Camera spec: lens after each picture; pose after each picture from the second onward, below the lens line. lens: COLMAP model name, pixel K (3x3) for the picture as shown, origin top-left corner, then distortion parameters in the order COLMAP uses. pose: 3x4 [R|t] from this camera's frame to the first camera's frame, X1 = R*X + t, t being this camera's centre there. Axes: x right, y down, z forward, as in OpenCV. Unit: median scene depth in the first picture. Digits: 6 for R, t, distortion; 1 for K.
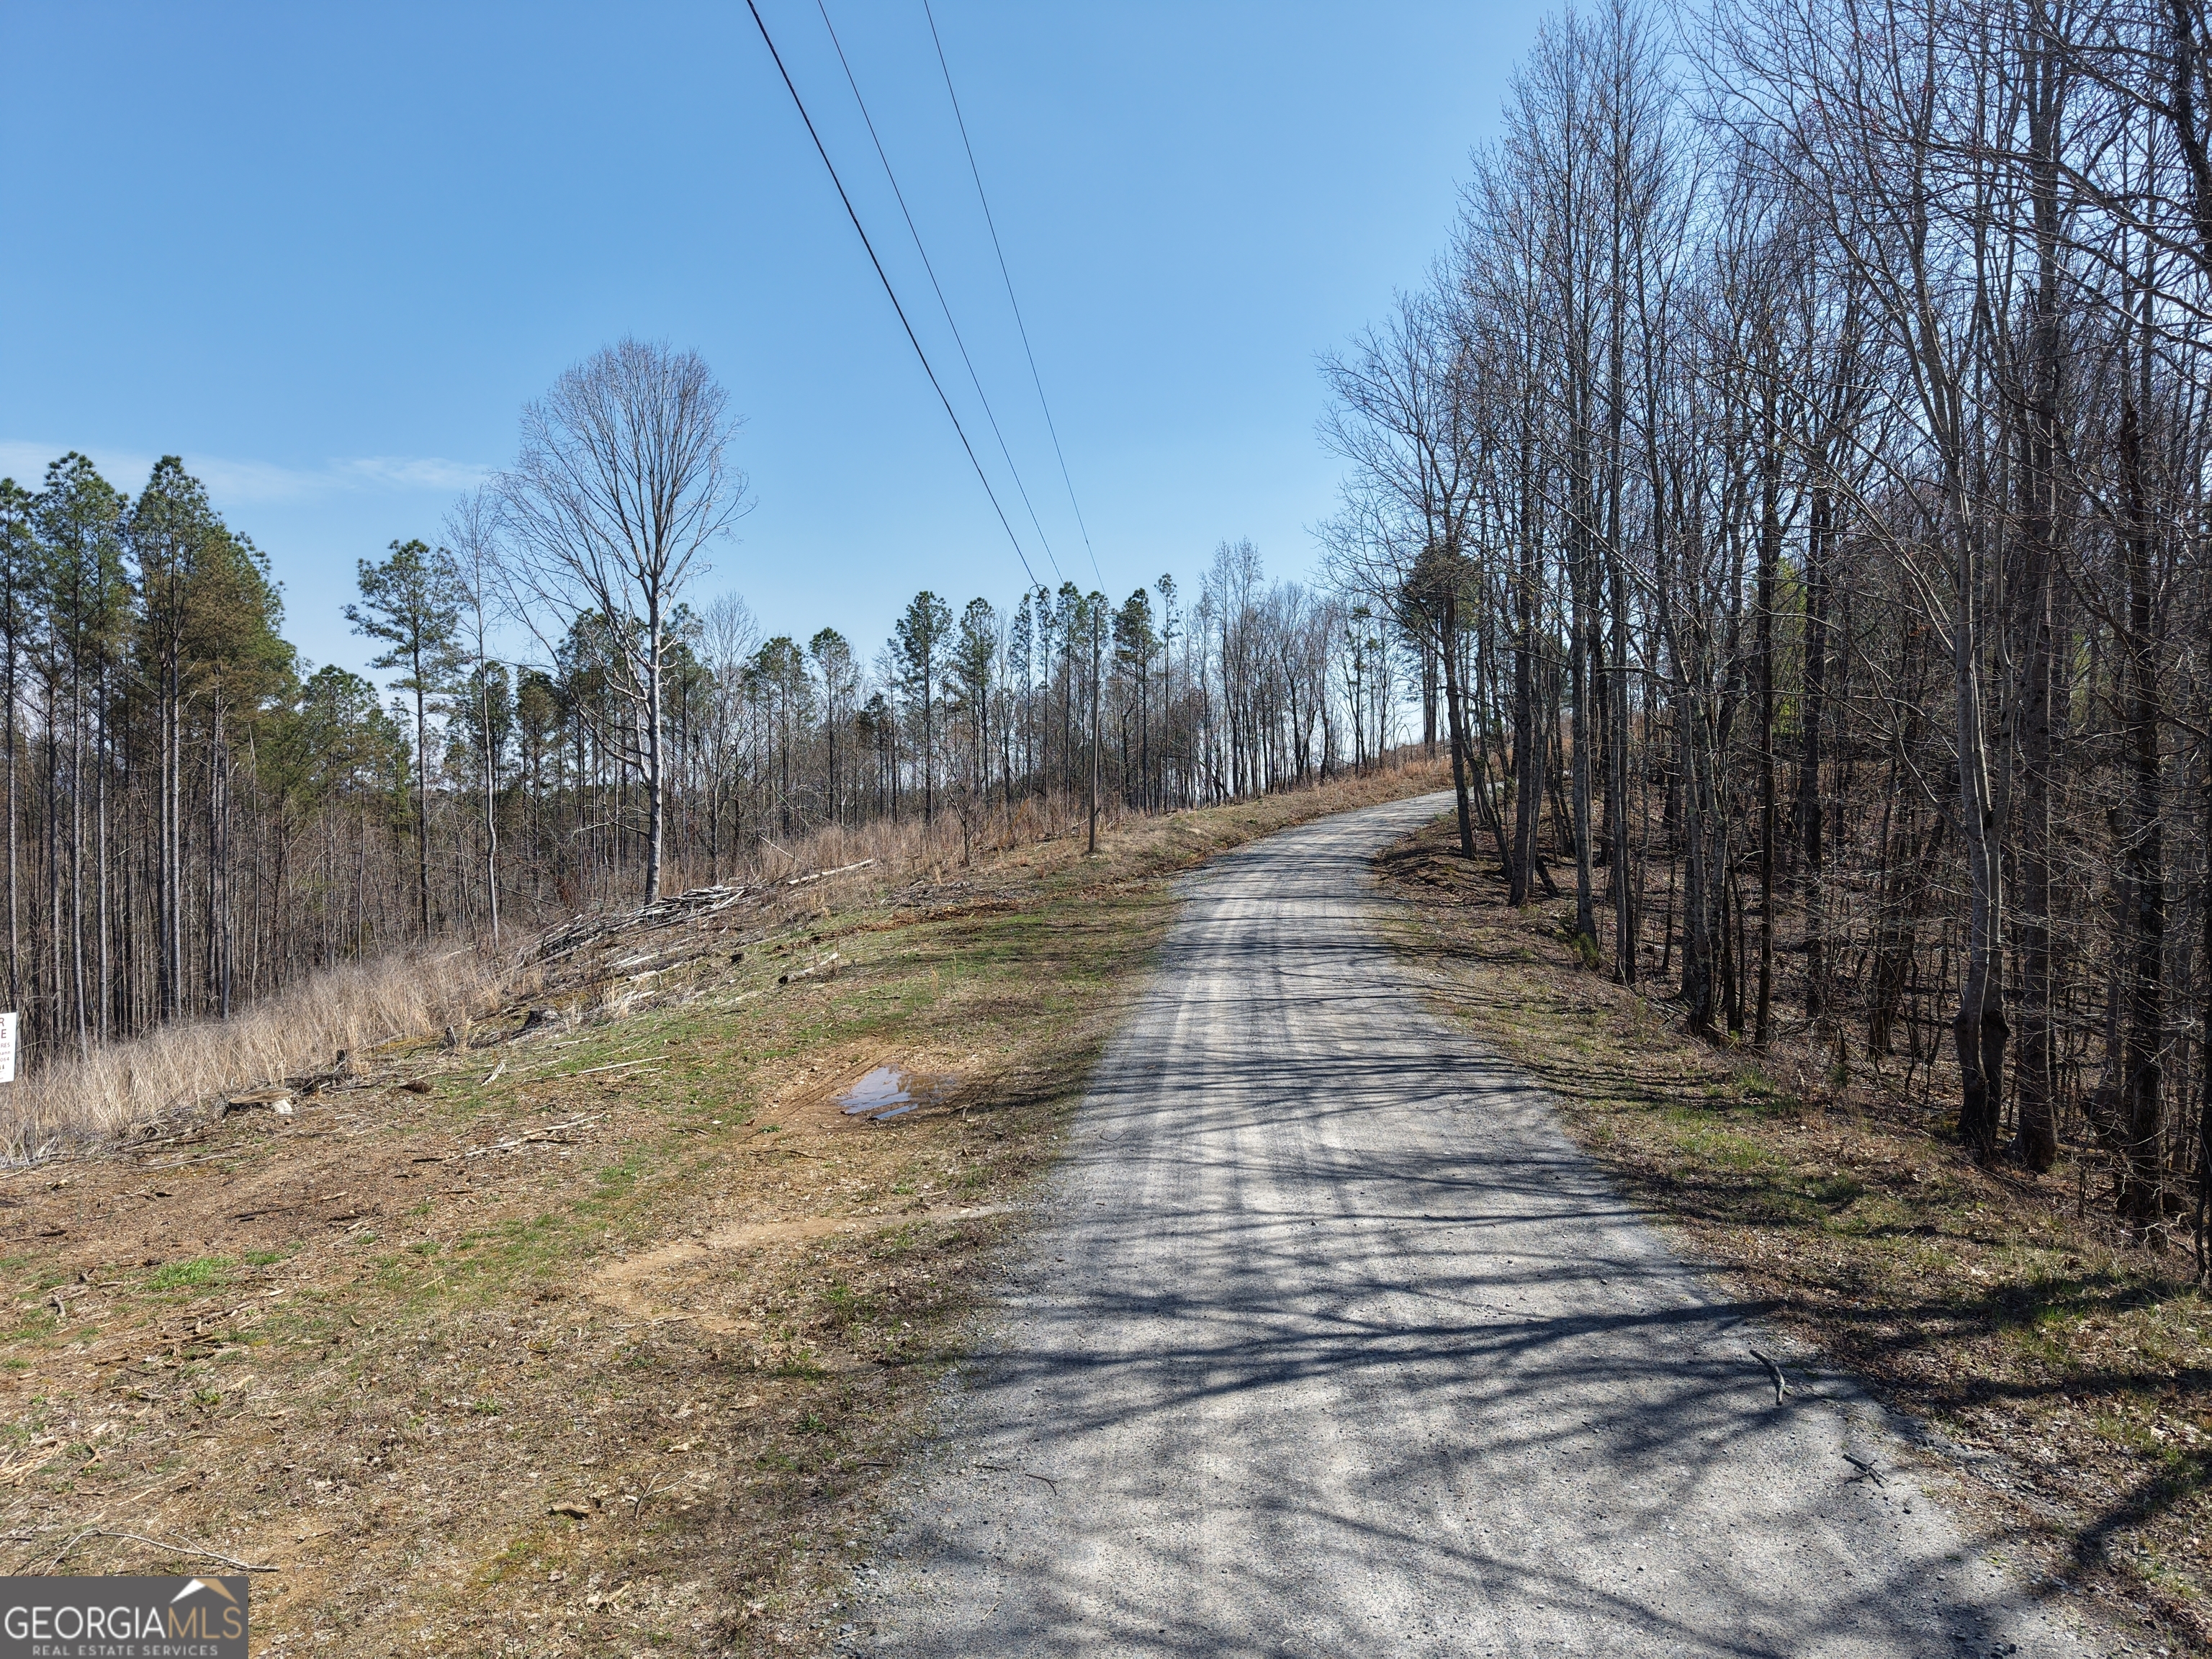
lens RADIAL K [[1485.7, 0, 1113.5], [0, 1485.7, 815.9], [0, 0, 1]] dist [0.034687, -0.031878]
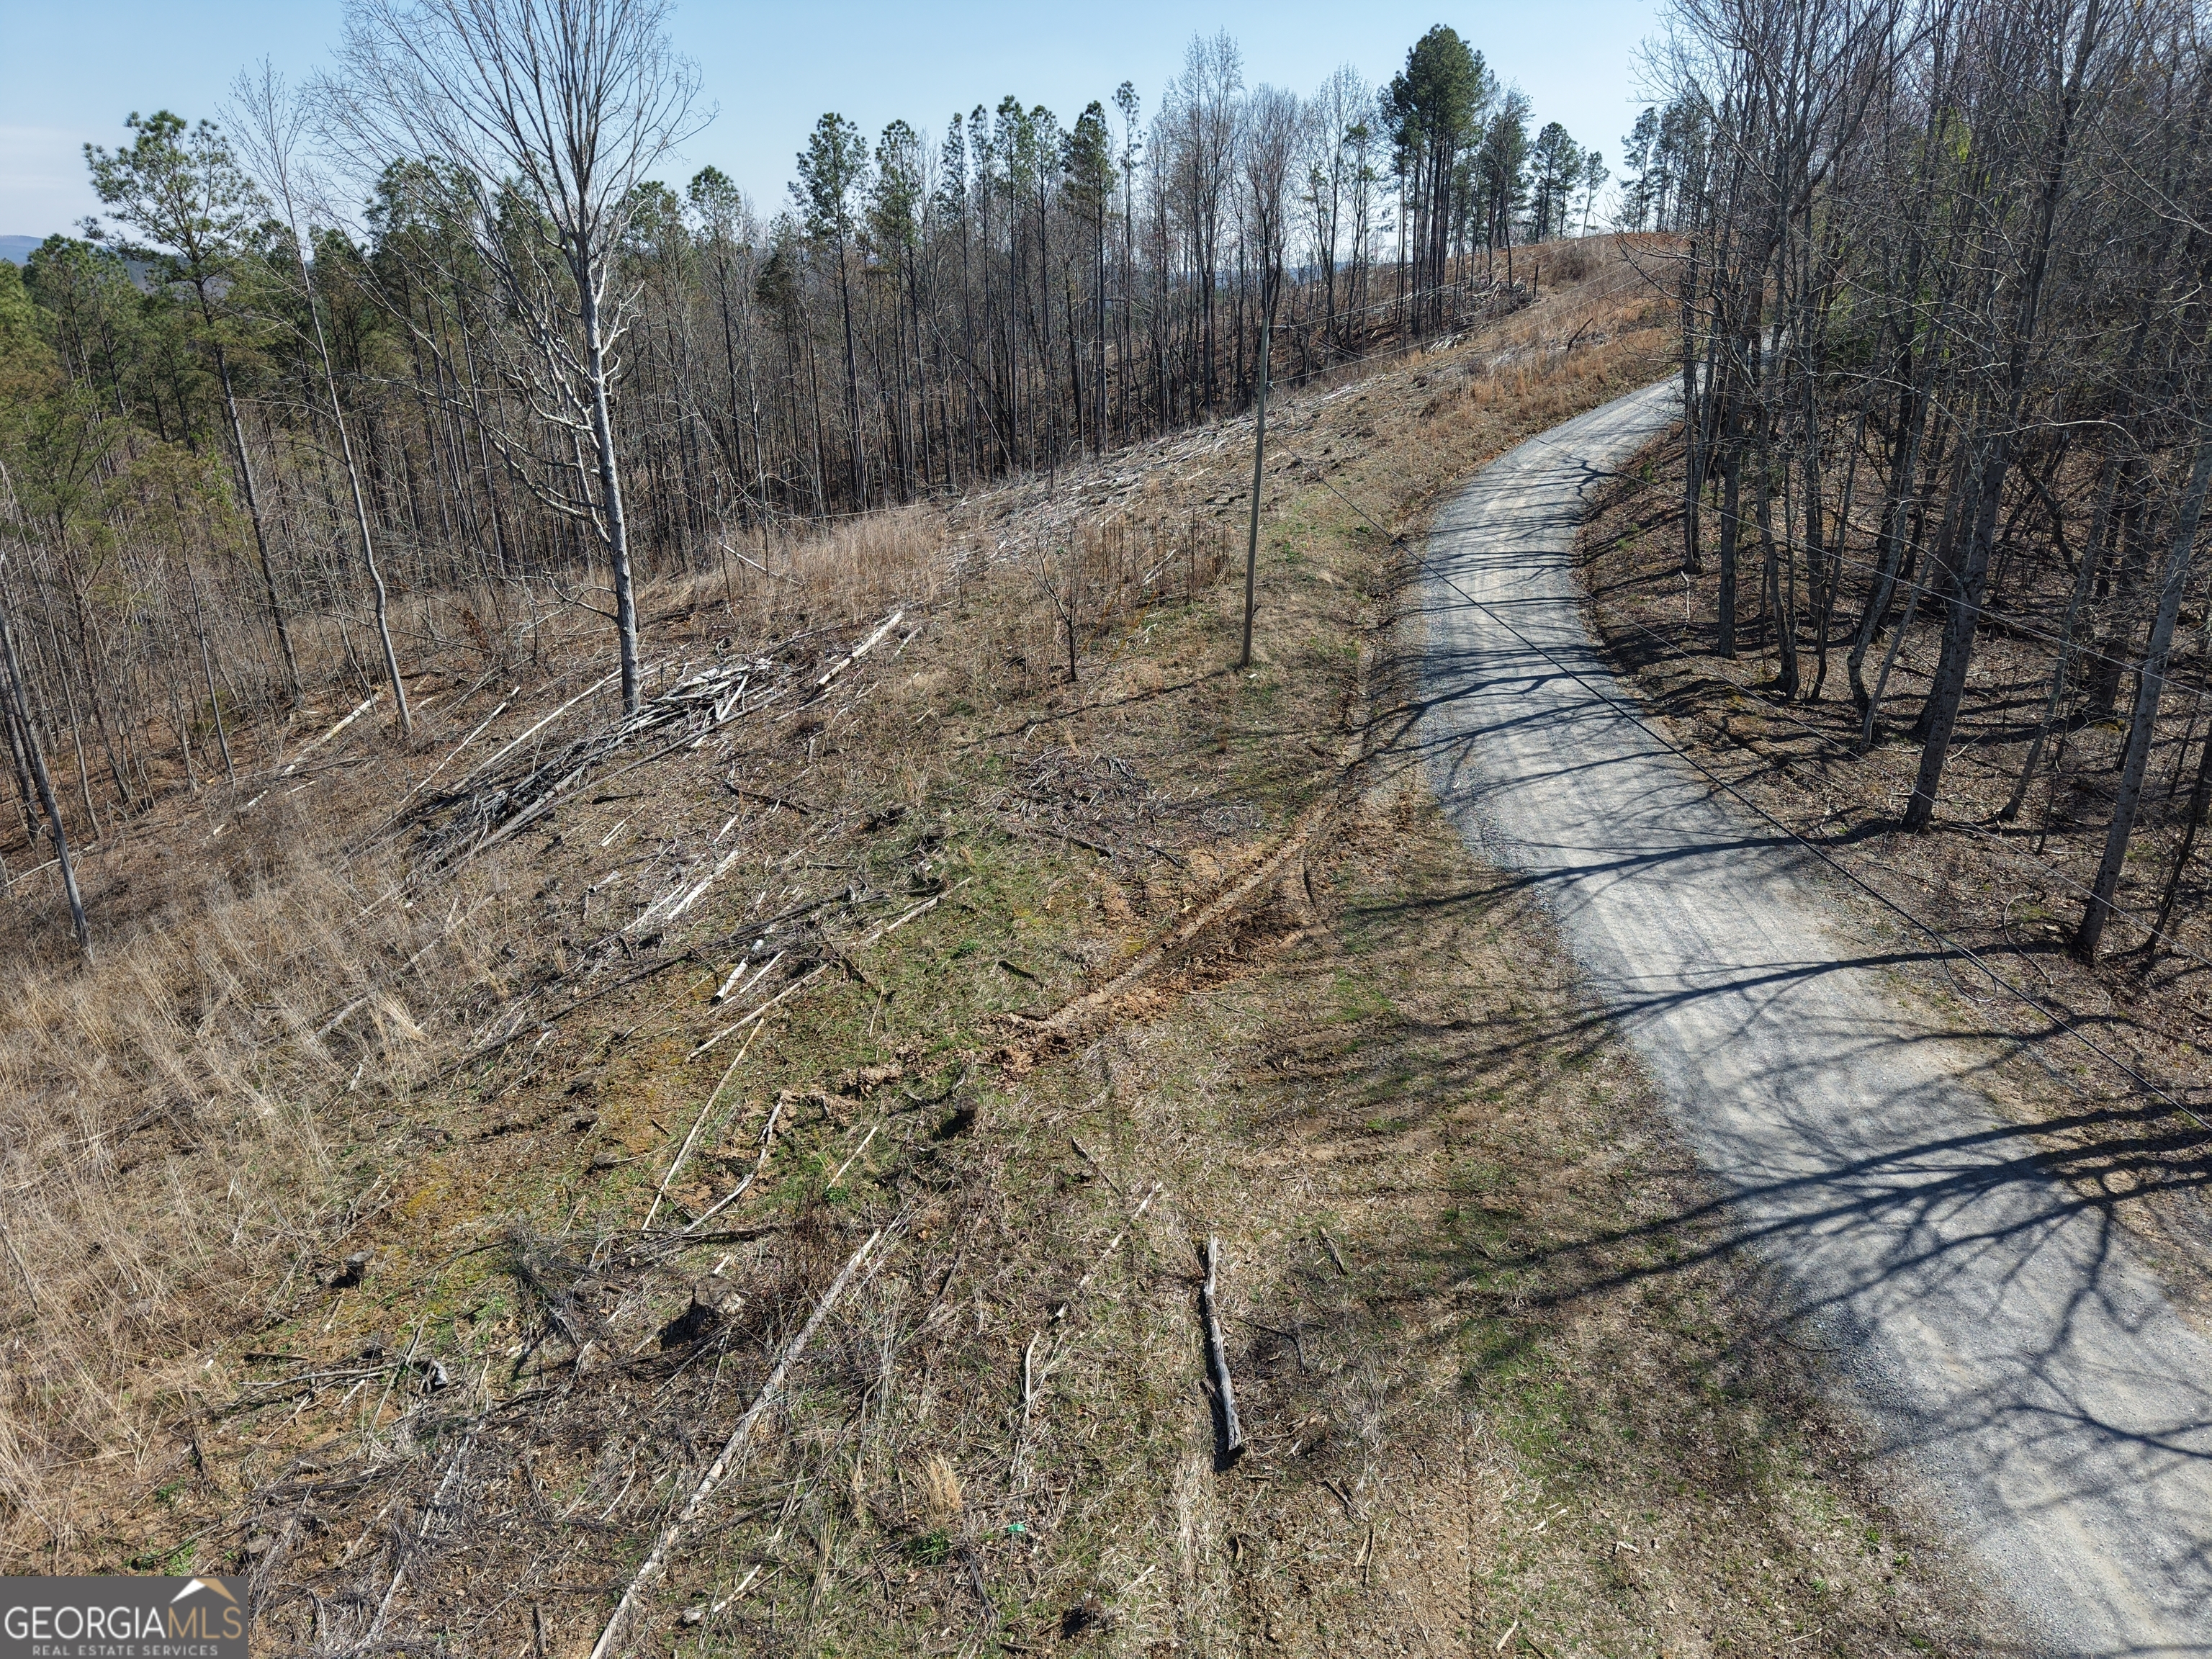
lens RADIAL K [[1485.7, 0, 1115.5], [0, 1485.7, 824.5], [0, 0, 1]] dist [0.034687, -0.031878]
pose [[0.994178, -0.041020, 0.099636, -0.114071], [0.004024, 0.938190, 0.346096, -0.114036], [-0.107675, -0.343680, 0.932893, 0.198221]]
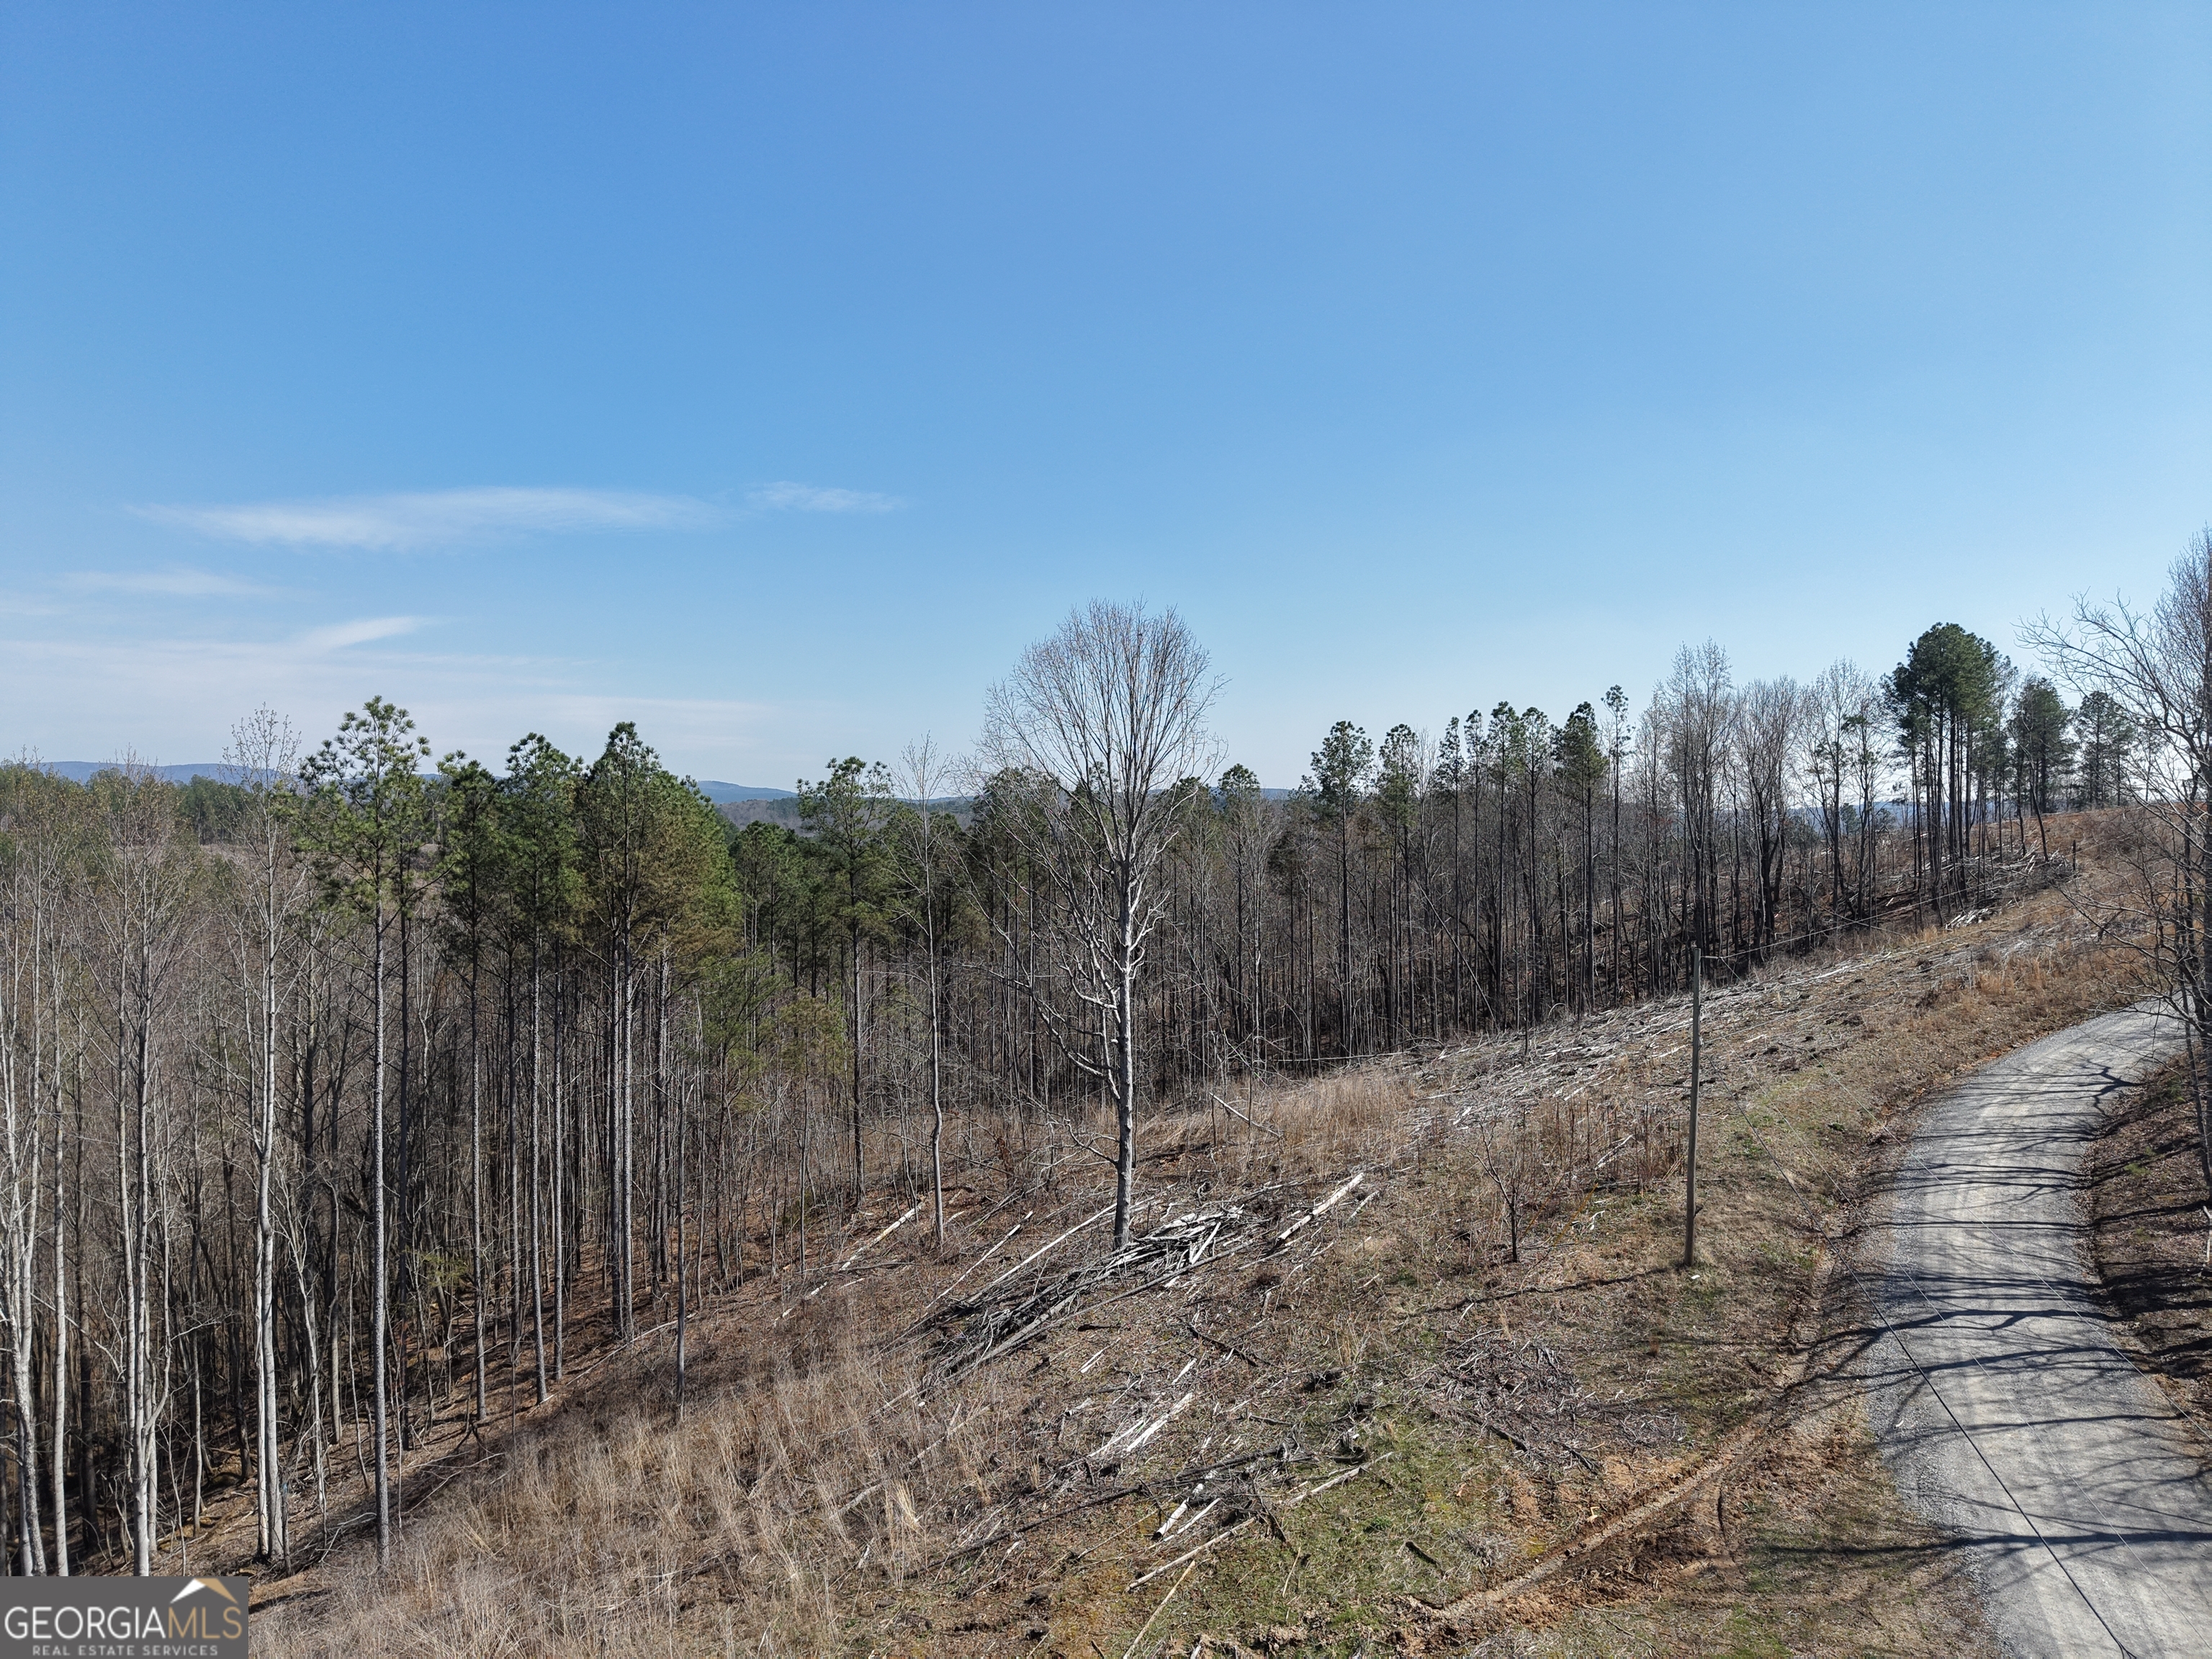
lens RADIAL K [[1485.7, 0, 1108.5], [0, 1485.7, 812.1], [0, 0, 1]] dist [0.034687, -0.031878]
pose [[0.973816, 0.001929, -0.227331, -0.095036], [-0.001749, 0.999998, 0.000994, -0.150968], [0.227332, -0.000571, 0.973817, 0.123626]]
